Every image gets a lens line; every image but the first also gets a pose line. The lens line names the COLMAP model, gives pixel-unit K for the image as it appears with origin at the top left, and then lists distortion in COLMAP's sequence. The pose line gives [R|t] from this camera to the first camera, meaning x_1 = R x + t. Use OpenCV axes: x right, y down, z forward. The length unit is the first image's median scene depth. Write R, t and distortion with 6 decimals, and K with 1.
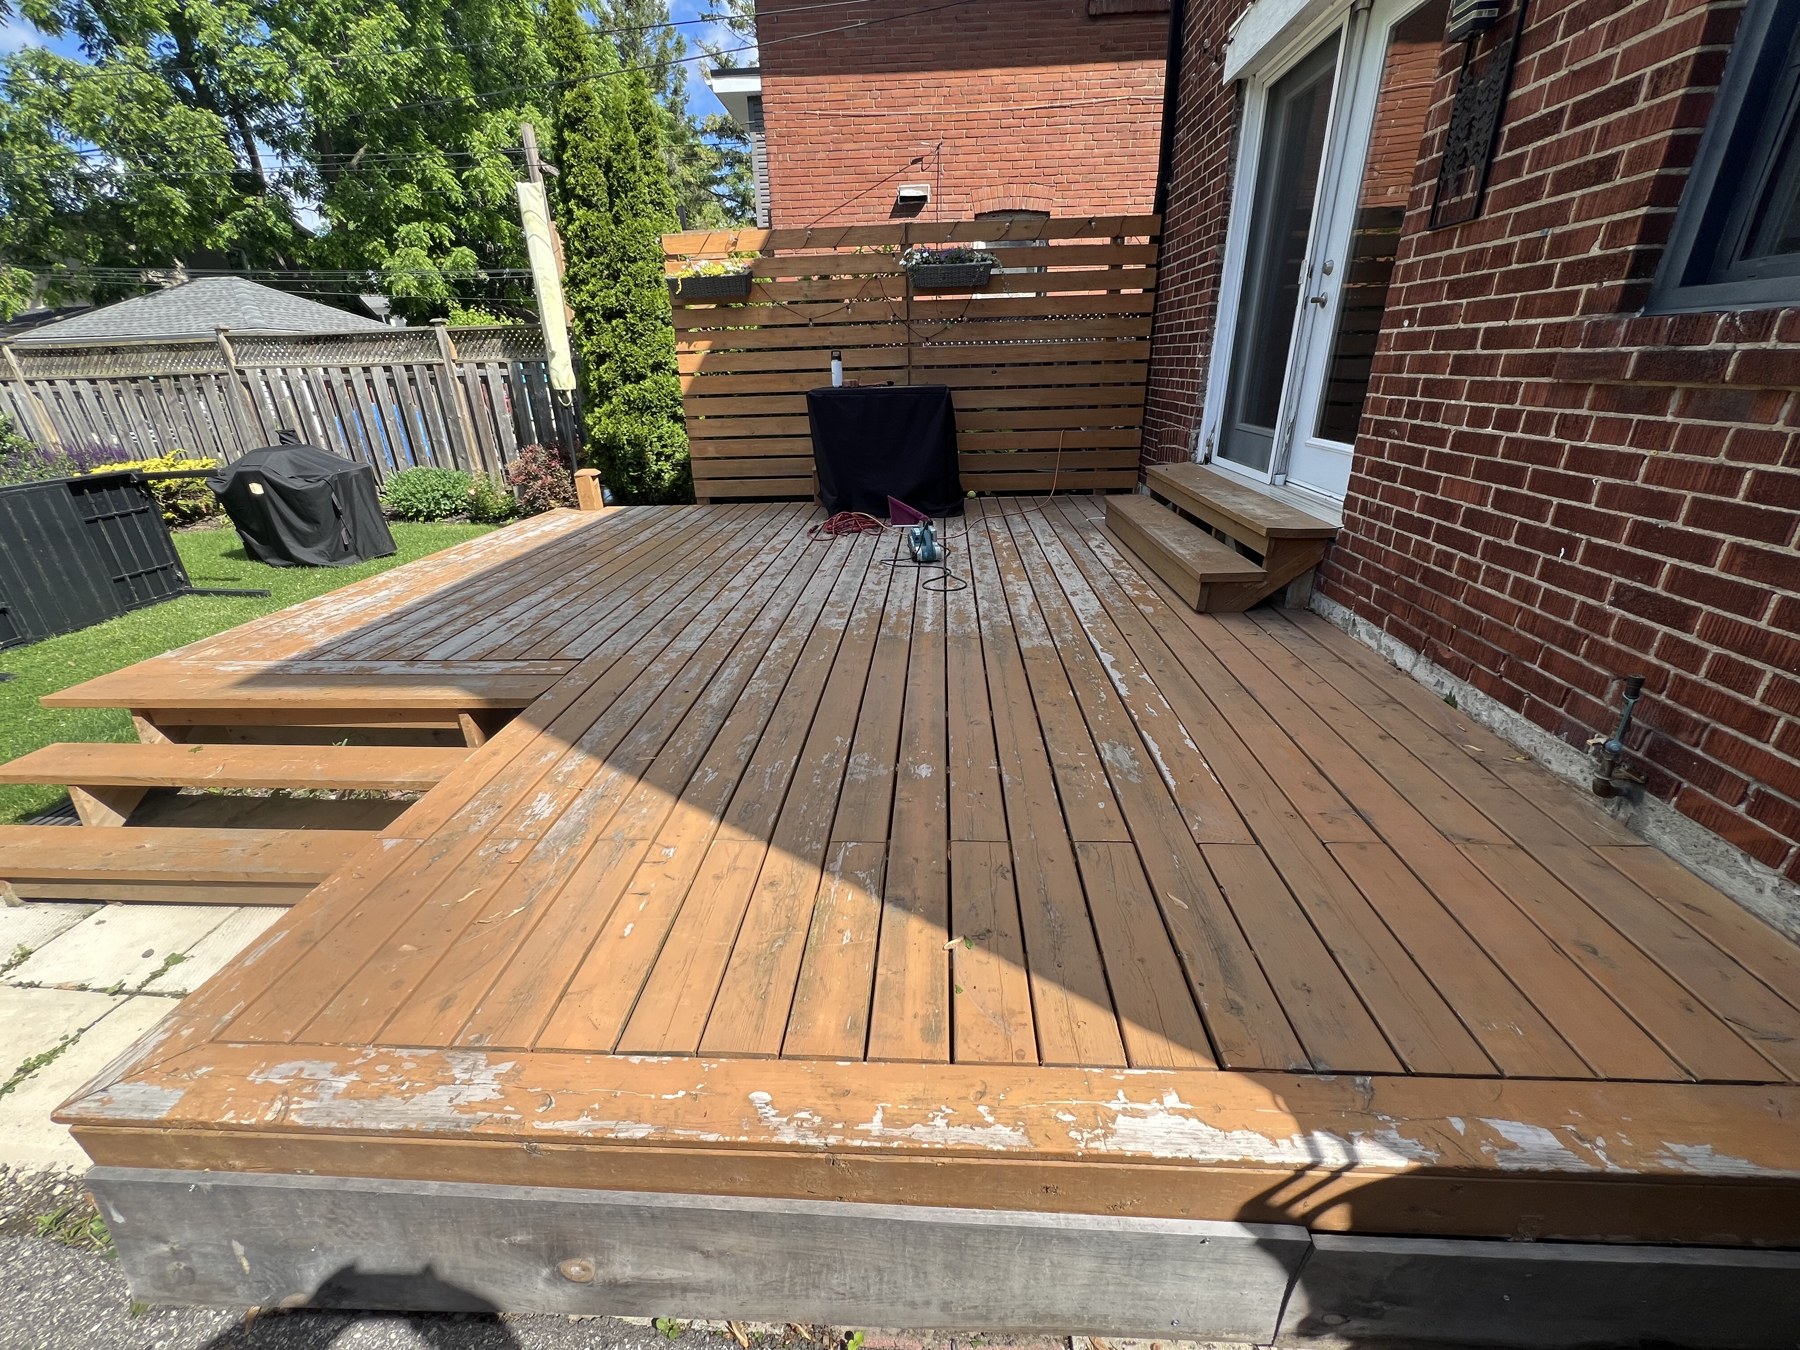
lens RADIAL K [[729.1, 0, 899.9], [0, 729.1, 676.5], [0, 0, 1]] dist [0.000611, -0.001260]
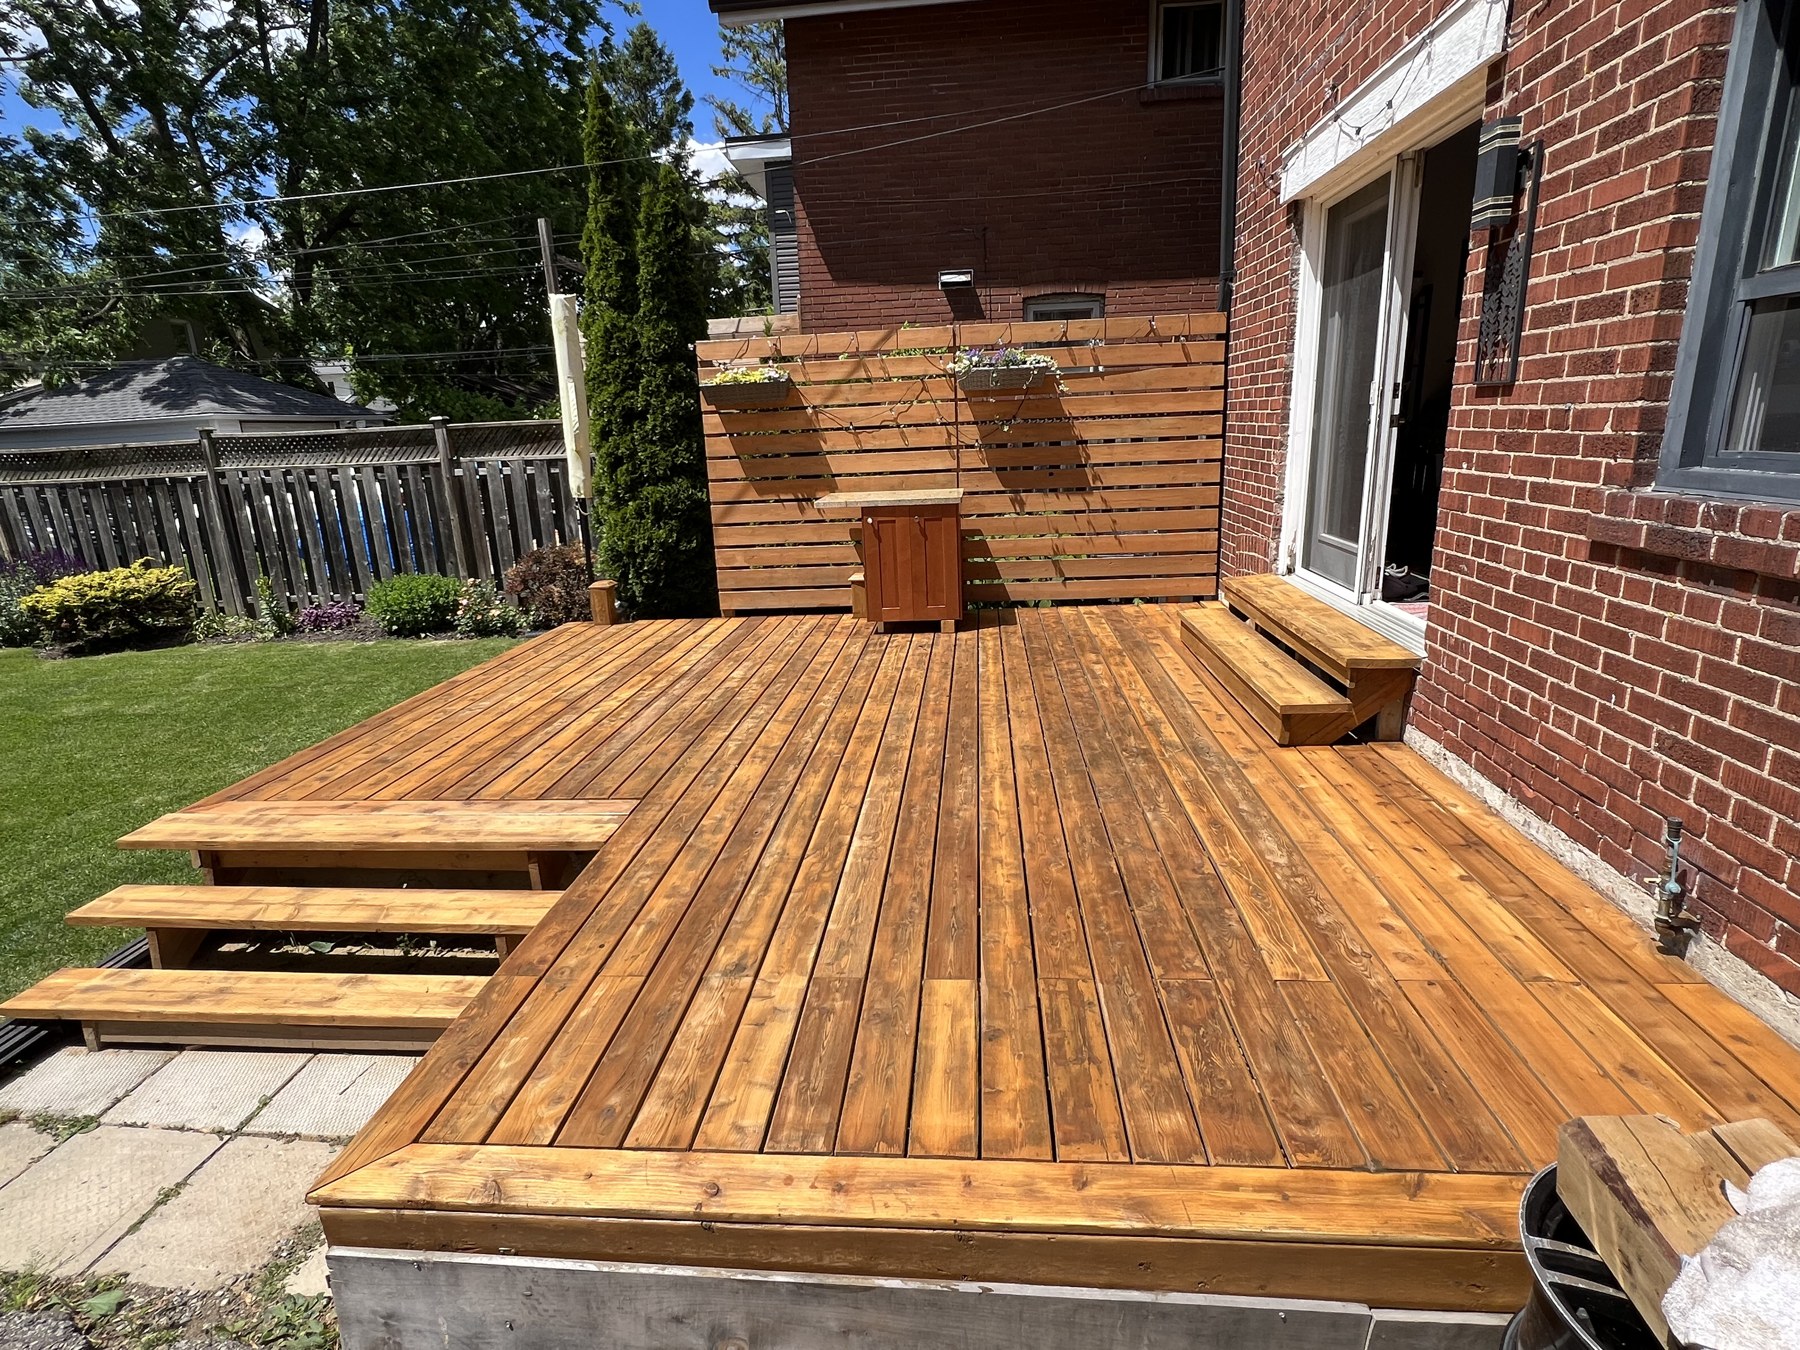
lens RADIAL K [[921.1, 0, 899.3], [0, 921.1, 673.4], [0, 0, 1]] dist [0.002268, -0.002288]
pose [[0.999446, -0.006730, -0.032602, -0.069204], [0.002013, 0.989777, -0.142611, -0.017175], [0.033228, 0.142466, 0.989242, -0.318694]]
